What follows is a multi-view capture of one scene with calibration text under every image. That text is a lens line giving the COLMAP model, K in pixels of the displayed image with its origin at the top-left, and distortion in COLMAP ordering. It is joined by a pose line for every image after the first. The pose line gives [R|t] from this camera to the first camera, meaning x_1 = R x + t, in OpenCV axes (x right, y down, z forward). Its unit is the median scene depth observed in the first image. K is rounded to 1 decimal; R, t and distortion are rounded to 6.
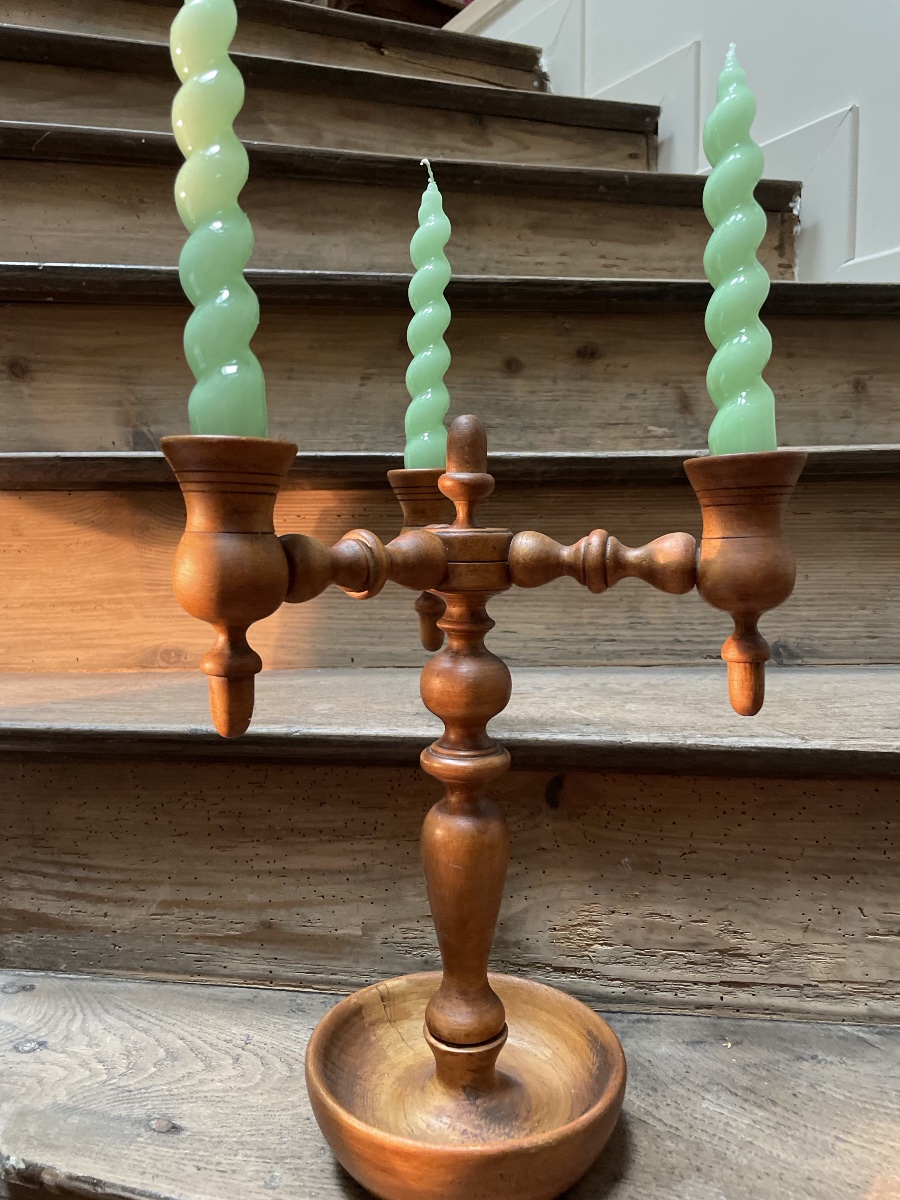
lens RADIAL K [[907.7, 0, 465.9], [0, 907.7, 610.8], [0, 0, 1]] dist [0.080409, -0.107130]
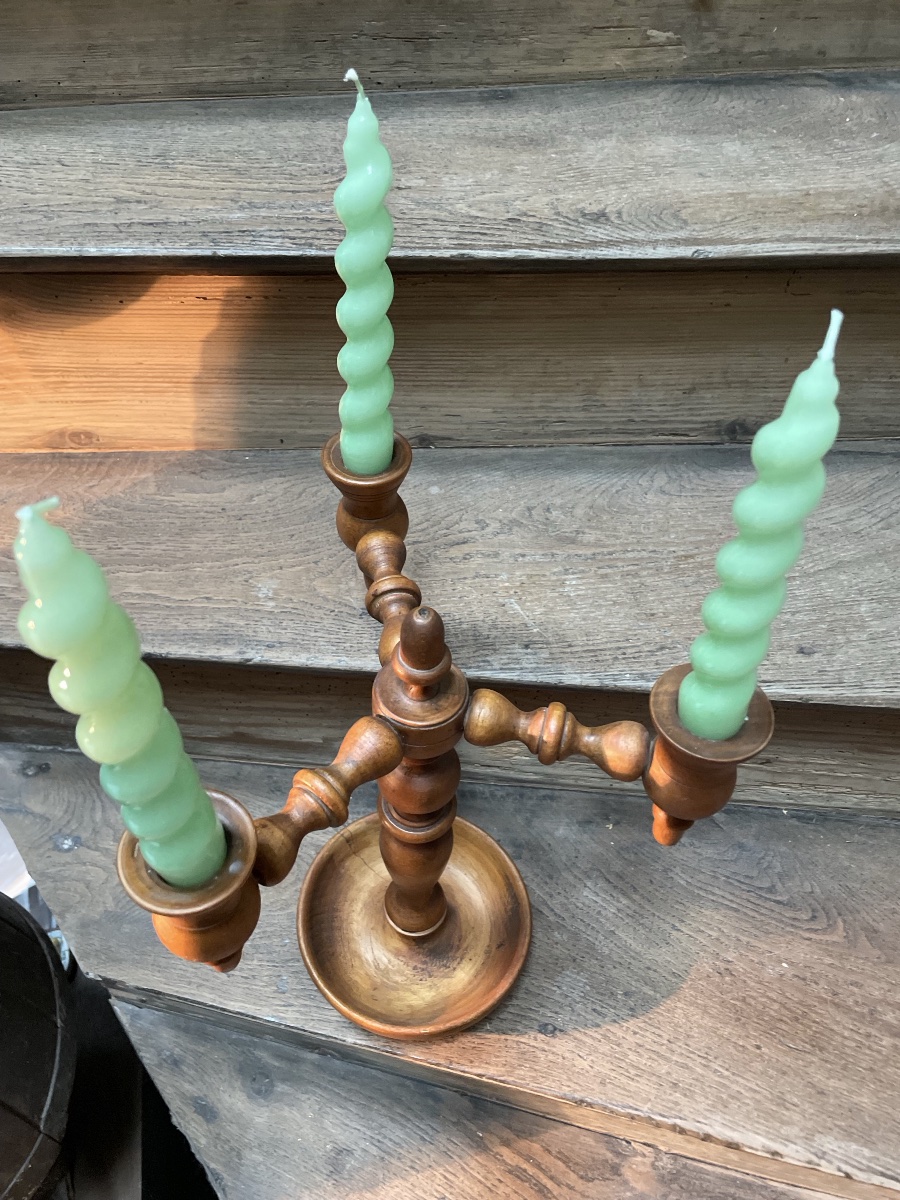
lens RADIAL K [[904.0, 0, 444.2], [0, 904.0, 611.5], [0, 0, 1]] dist [0.077212, -0.104583]
pose [[0.998200, -0.016929, 0.057531, -0.021232], [-0.027444, 0.724029, 0.689223, -0.602802], [-0.053322, -0.689562, 0.722261, 0.264809]]
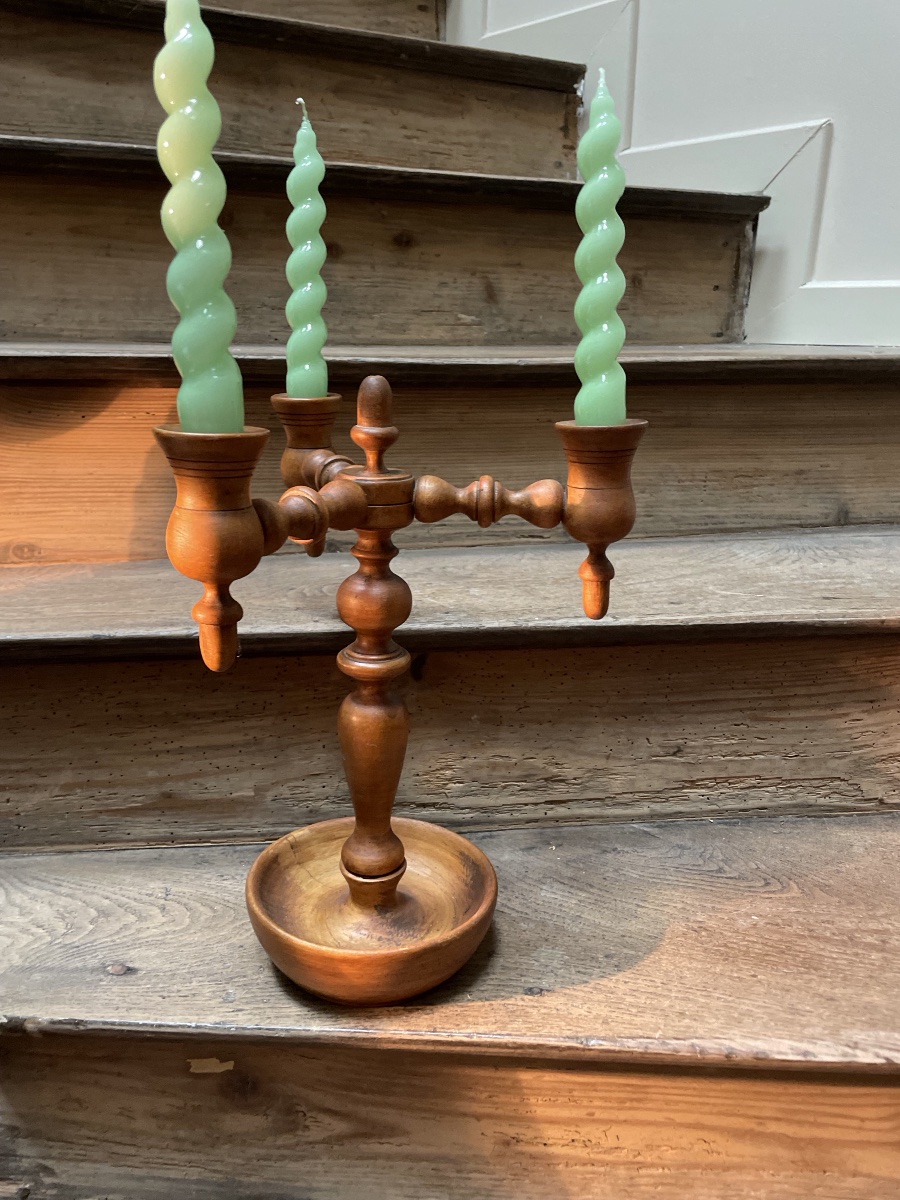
lens RADIAL K [[902.7, 0, 445.8], [0, 902.7, 592.2], [0, 0, 1]] dist [0.086779, -0.119626]
pose [[0.969086, -0.046072, 0.242383, -0.150072], [0.004074, 0.985264, 0.170990, -0.102024], [-0.246690, -0.164716, 0.954994, -0.129959]]
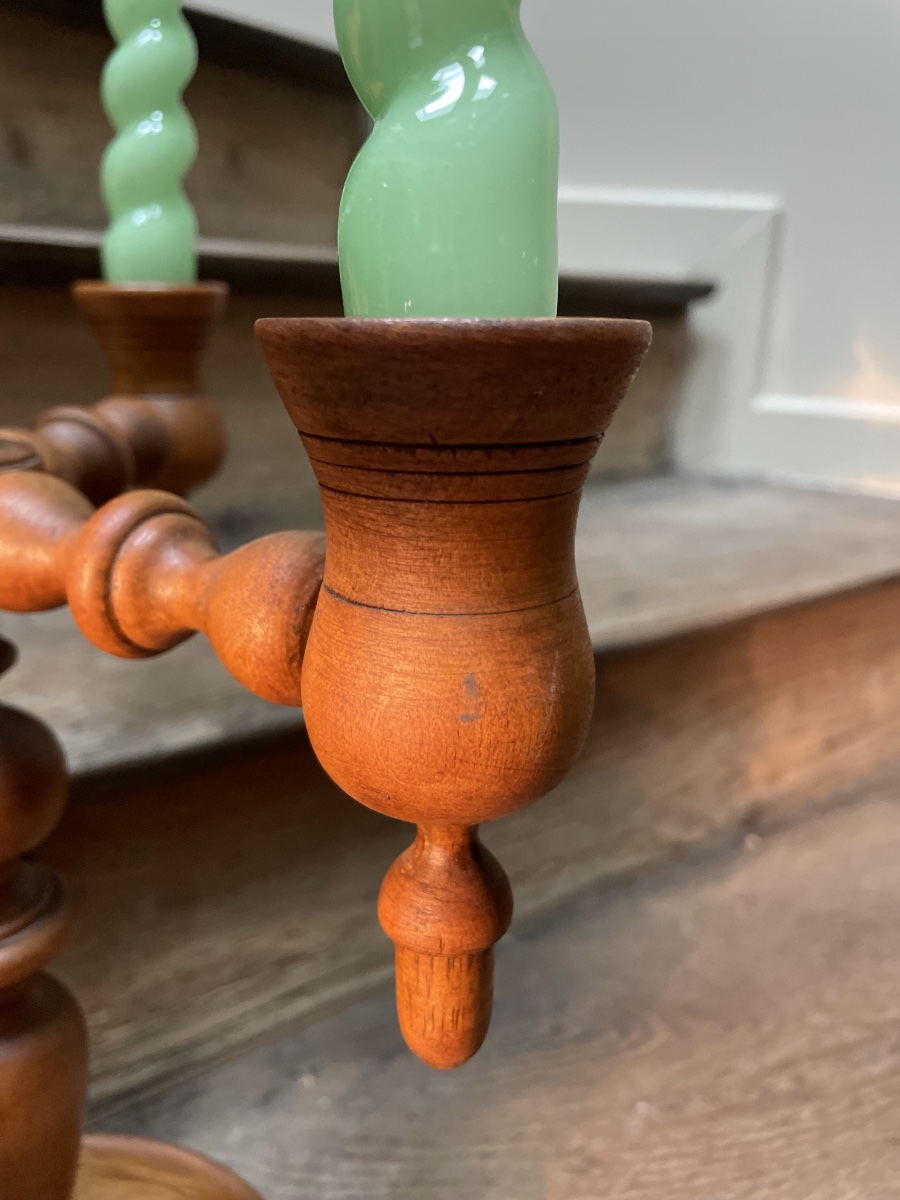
lens RADIAL K [[944.5, 0, 462.3], [0, 944.5, 587.1], [0, 0, 1]] dist [0.058322, -0.123372]
pose [[0.712704, -0.157360, 0.683587, -0.091916], [0.011304, 0.976963, 0.213108, -0.089517], [-0.701374, -0.144156, 0.698065, 0.390580]]
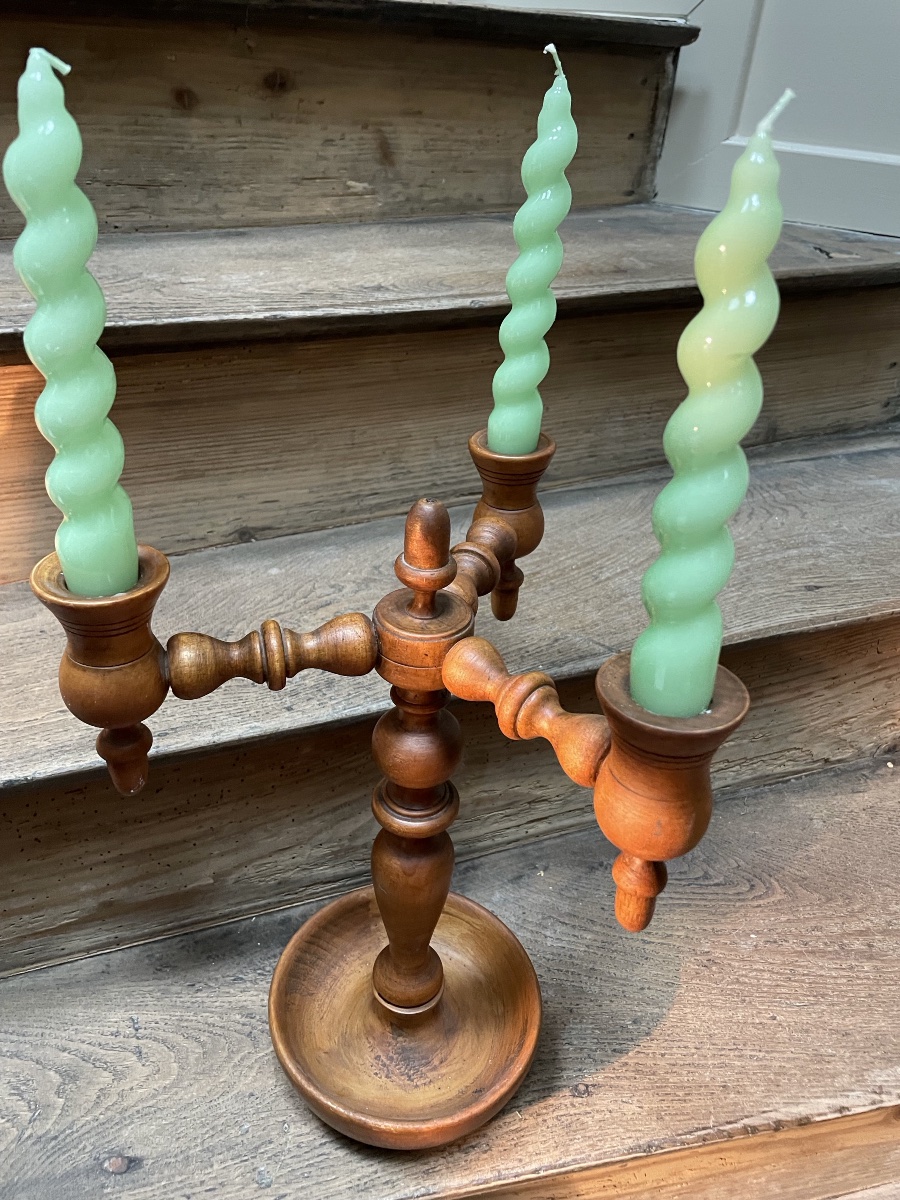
lens RADIAL K [[906.8, 0, 460.9], [0, 906.8, 596.0], [0, 0, 1]] dist [0.076060, -0.103443]
pose [[0.873885, -0.193391, 0.446009, -0.269372], [-0.021381, 0.901288, 0.432692, -0.372331], [-0.485662, -0.387660, 0.783488, 0.216521]]
